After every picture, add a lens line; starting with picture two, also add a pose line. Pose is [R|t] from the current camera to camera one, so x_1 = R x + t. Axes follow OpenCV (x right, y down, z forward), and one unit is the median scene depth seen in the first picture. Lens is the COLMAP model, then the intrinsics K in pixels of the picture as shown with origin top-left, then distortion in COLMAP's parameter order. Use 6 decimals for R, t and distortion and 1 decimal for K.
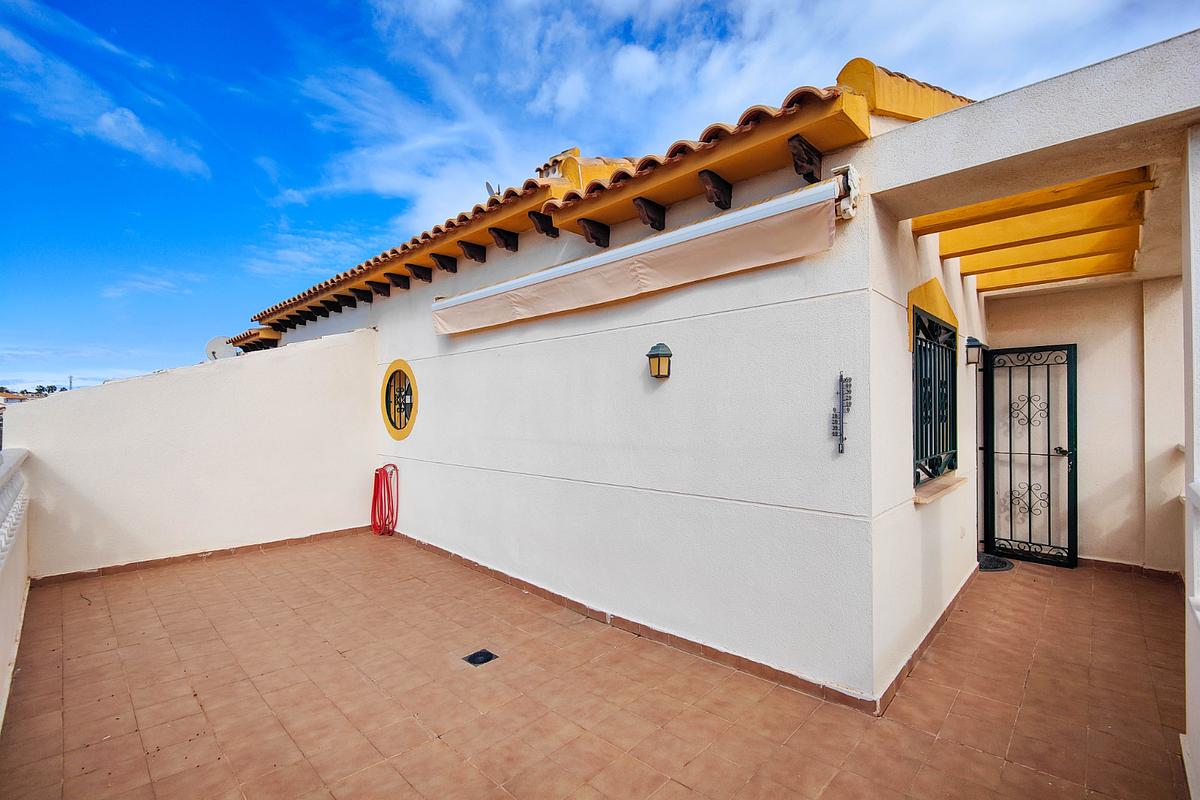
lens RADIAL K [[547.1, 0, 603.9], [0, 547.1, 404.9], [0, 0, 1]] dist [0.001615, -0.004670]
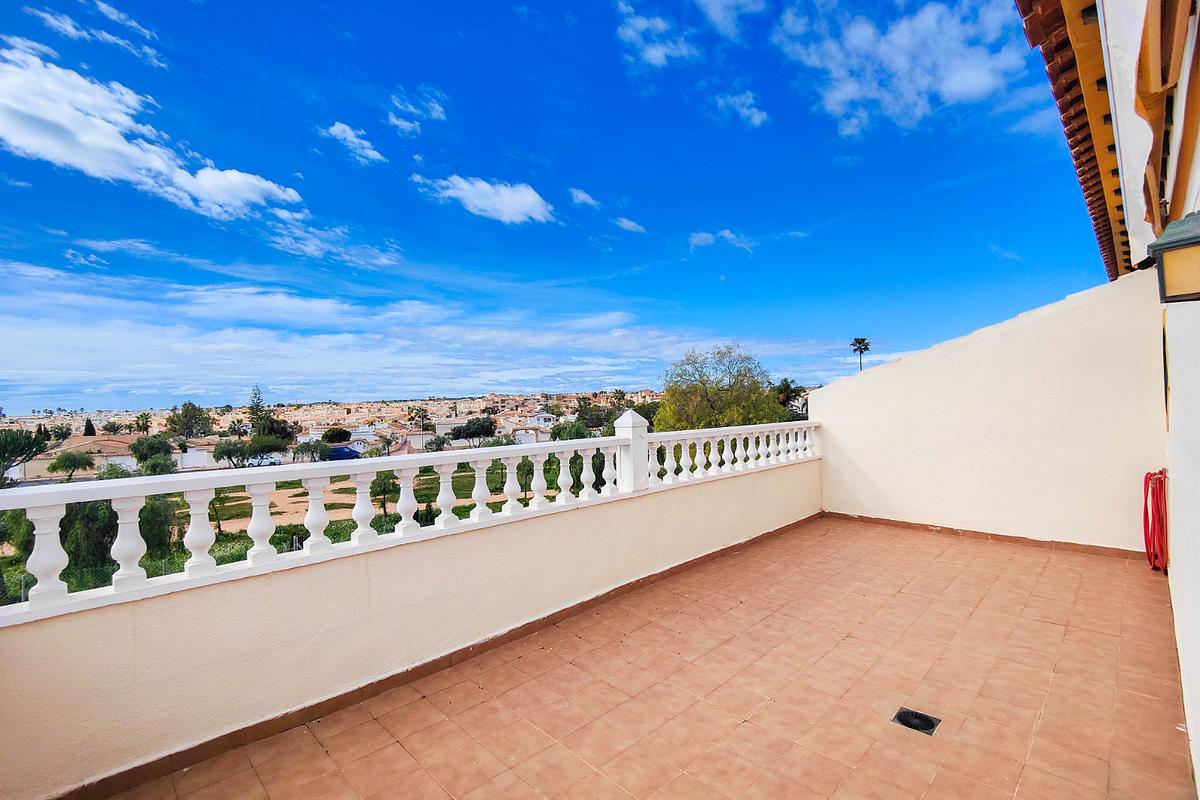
lens RADIAL K [[547.1, 0, 603.9], [0, 547.1, 404.9], [0, 0, 1]] dist [0.001615, -0.004670]
pose [[-0.053168, 0.011511, -0.998519, 0.465492], [0.029191, 0.999524, 0.009968, 0.005477], [0.998159, -0.028618, -0.053479, 0.531784]]
